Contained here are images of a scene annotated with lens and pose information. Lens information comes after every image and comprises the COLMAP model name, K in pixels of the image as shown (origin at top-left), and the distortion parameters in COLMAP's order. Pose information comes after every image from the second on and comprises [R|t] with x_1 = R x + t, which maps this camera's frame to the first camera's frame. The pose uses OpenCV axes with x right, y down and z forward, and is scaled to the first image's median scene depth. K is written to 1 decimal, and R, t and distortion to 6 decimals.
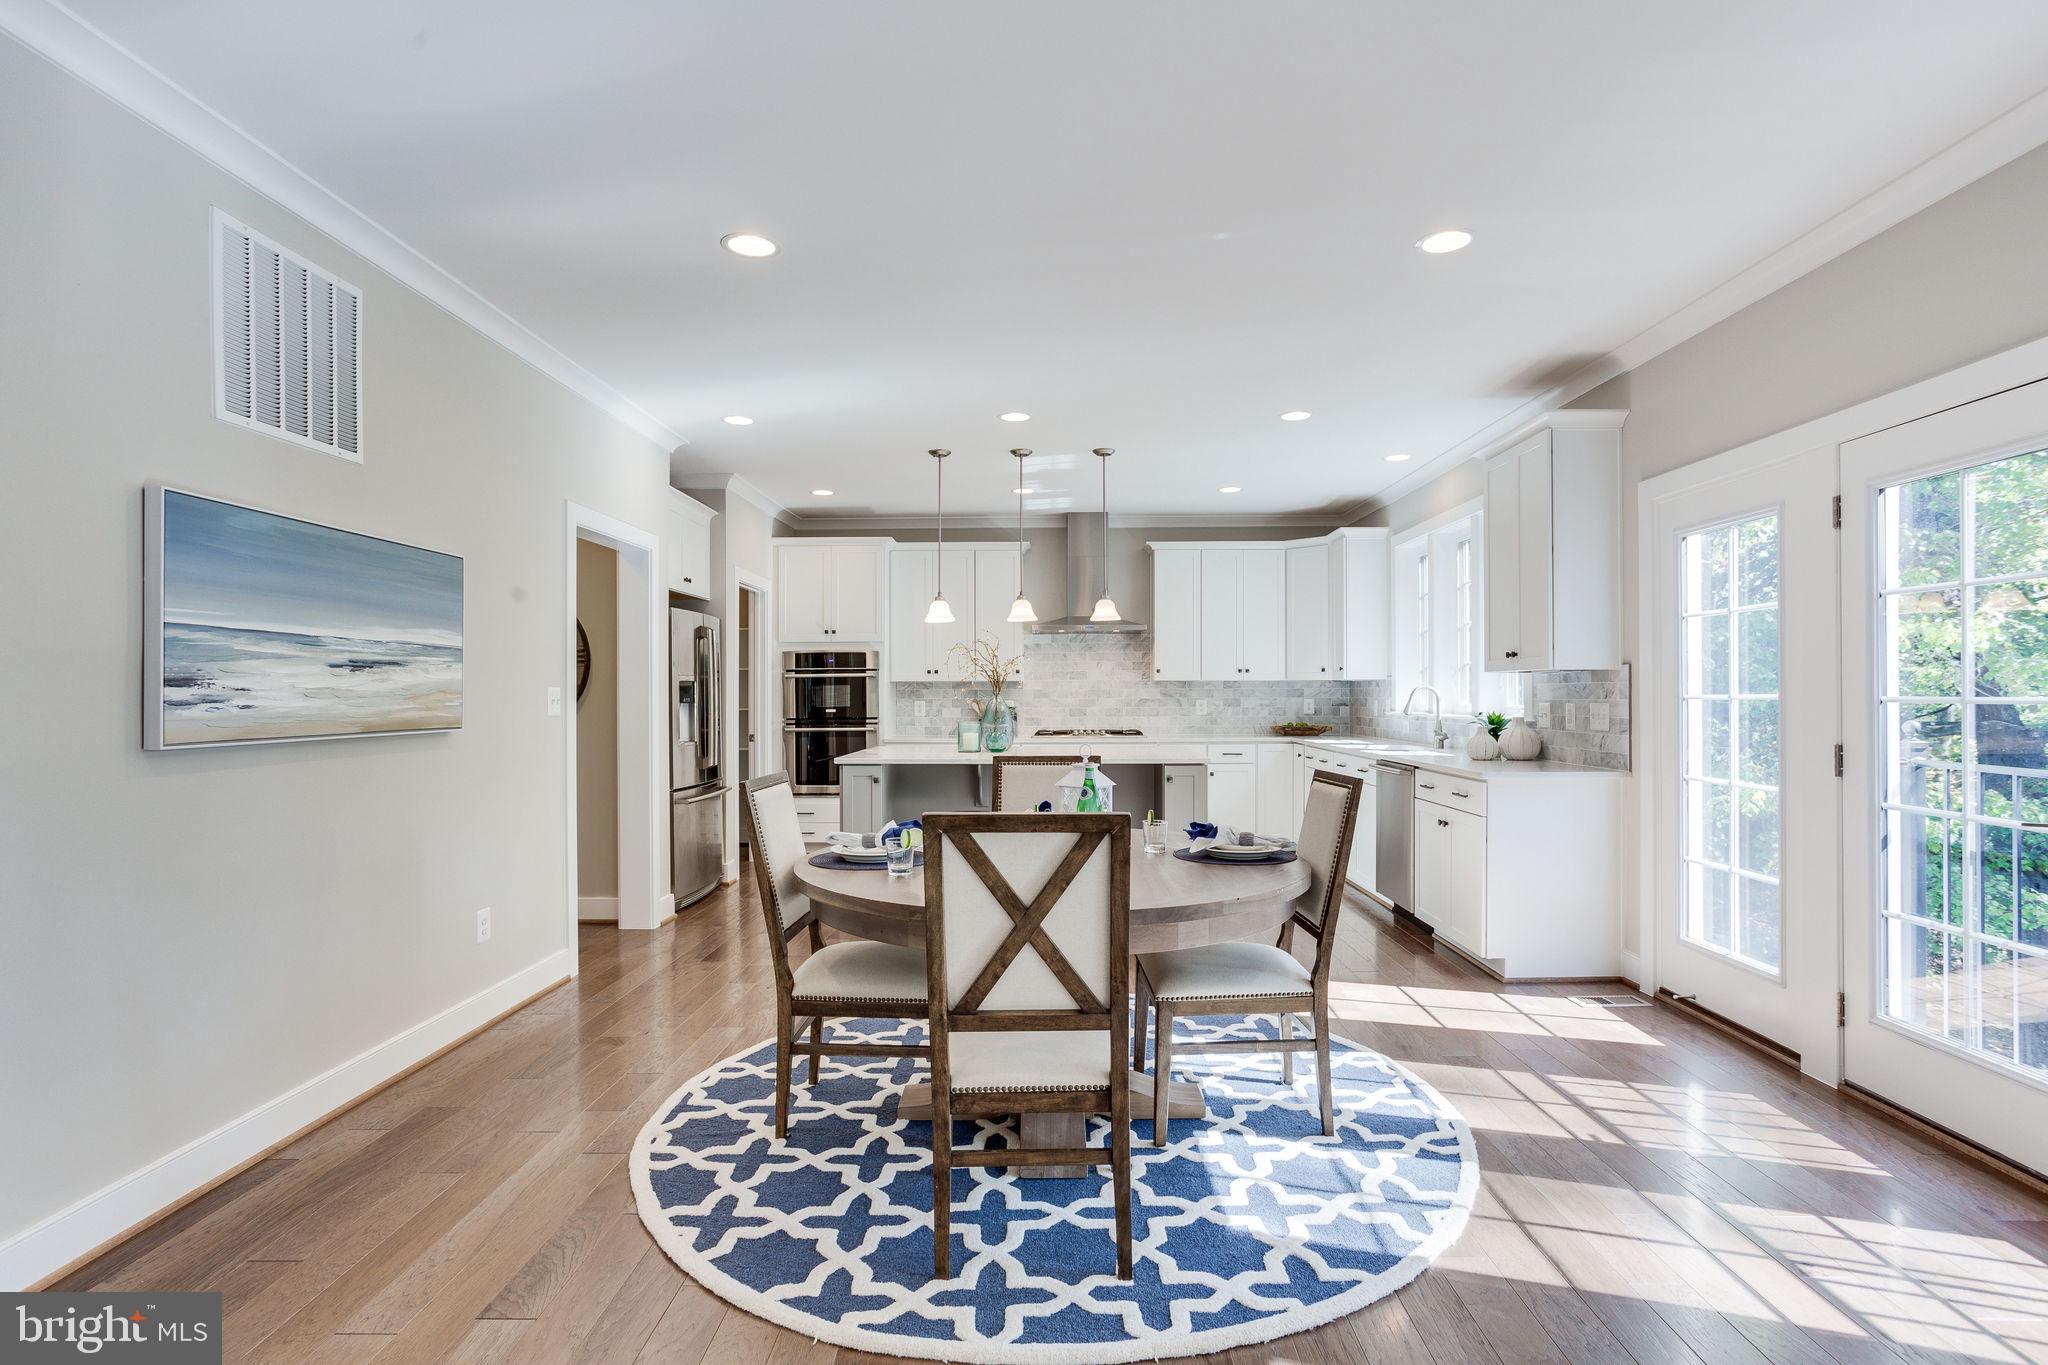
lens RADIAL K [[1075.6, 0, 1031.1], [0, 1075.6, 692.1], [0, 0, 1]] dist [-0.061587, 0.048937]
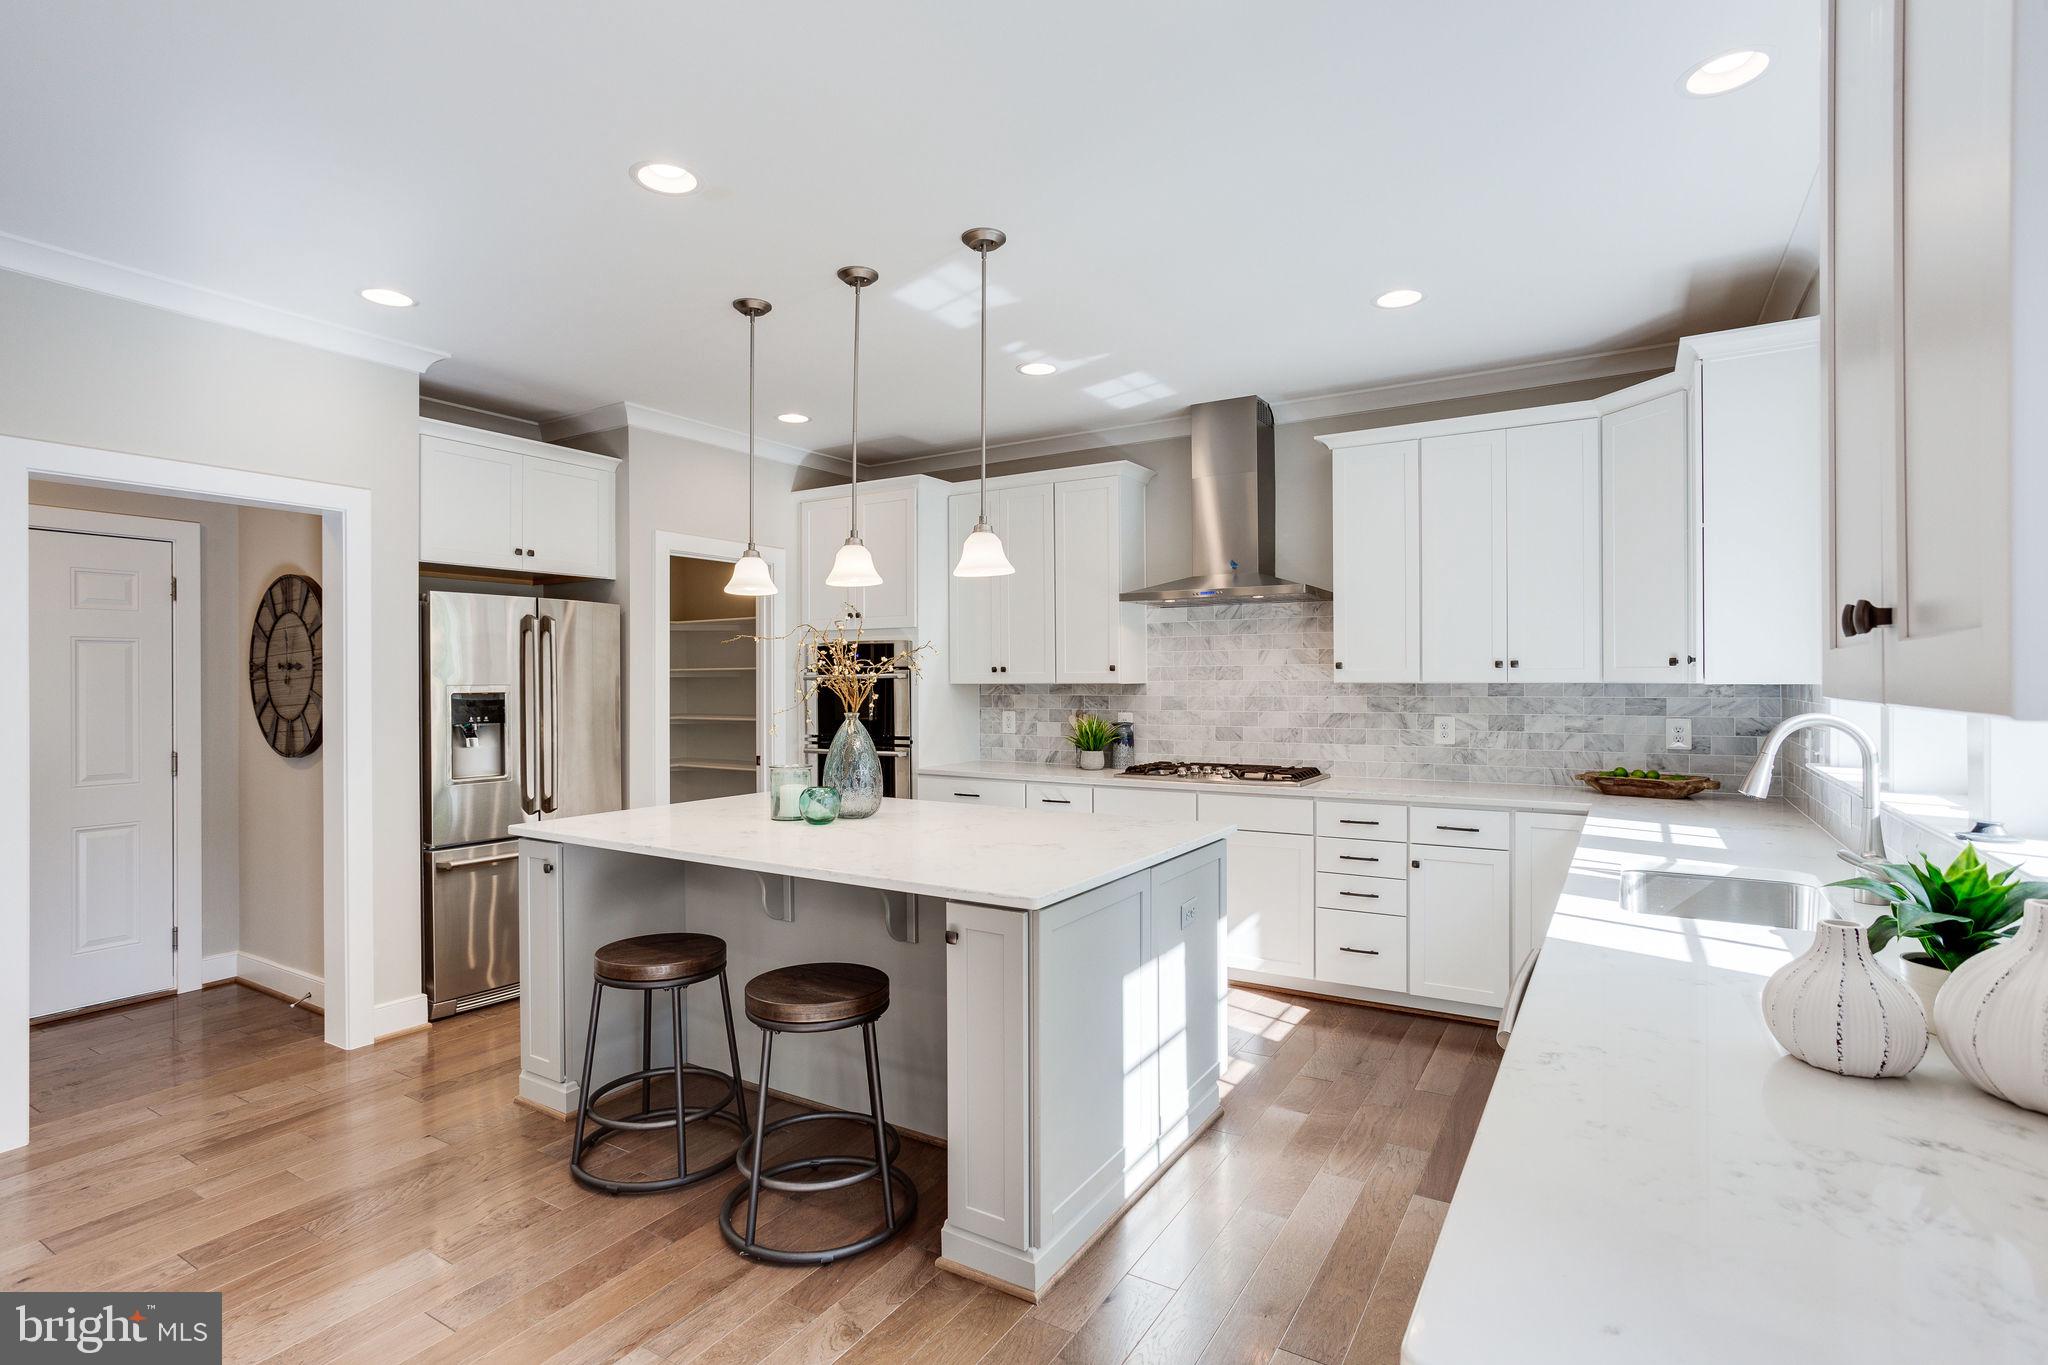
lens RADIAL K [[1025.2, 0, 1002.6], [0, 1025.2, 679.8], [0, 0, 1]] dist [-0.048776, 0.039334]
pose [[0.849175, -0.001193, -0.528111, 0.253774], [0.004232, 0.999981, 0.004546, -0.015689], [0.528095, -0.006096, 0.849163, 0.469086]]
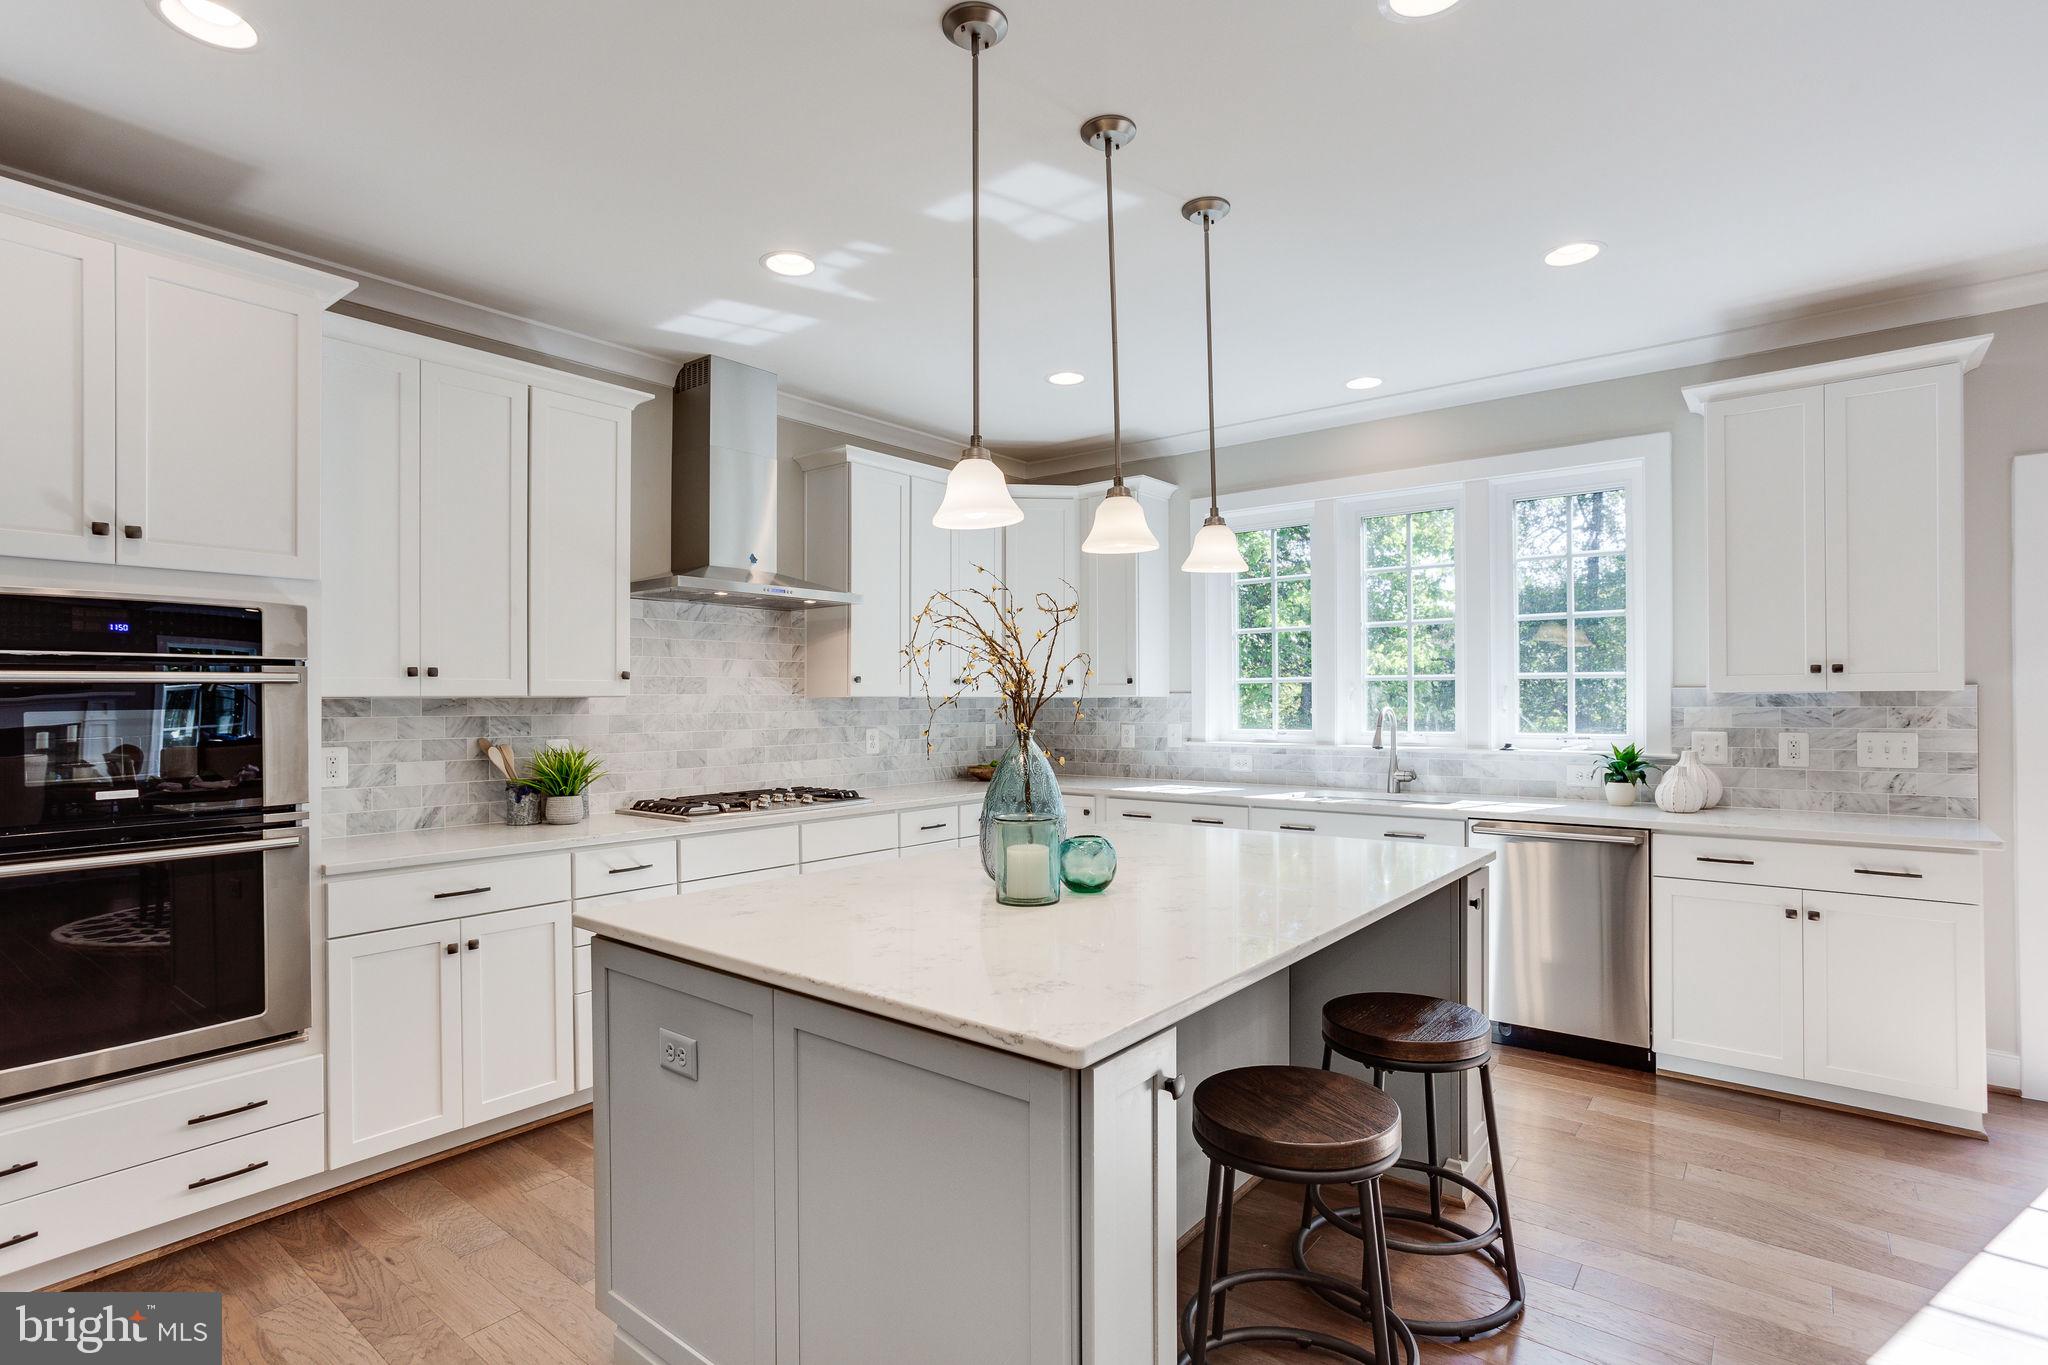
lens RADIAL K [[1022.4, 0, 1032.2], [0, 1022.4, 679.7], [0, 0, 1]] dist [-0.052899, 0.040446]
pose [[0.597667, 0.016169, 0.801582, -0.256254], [0.001484, 0.999773, -0.021273, -0.008265], [-0.801743, 0.013904, 0.597507, 0.623249]]
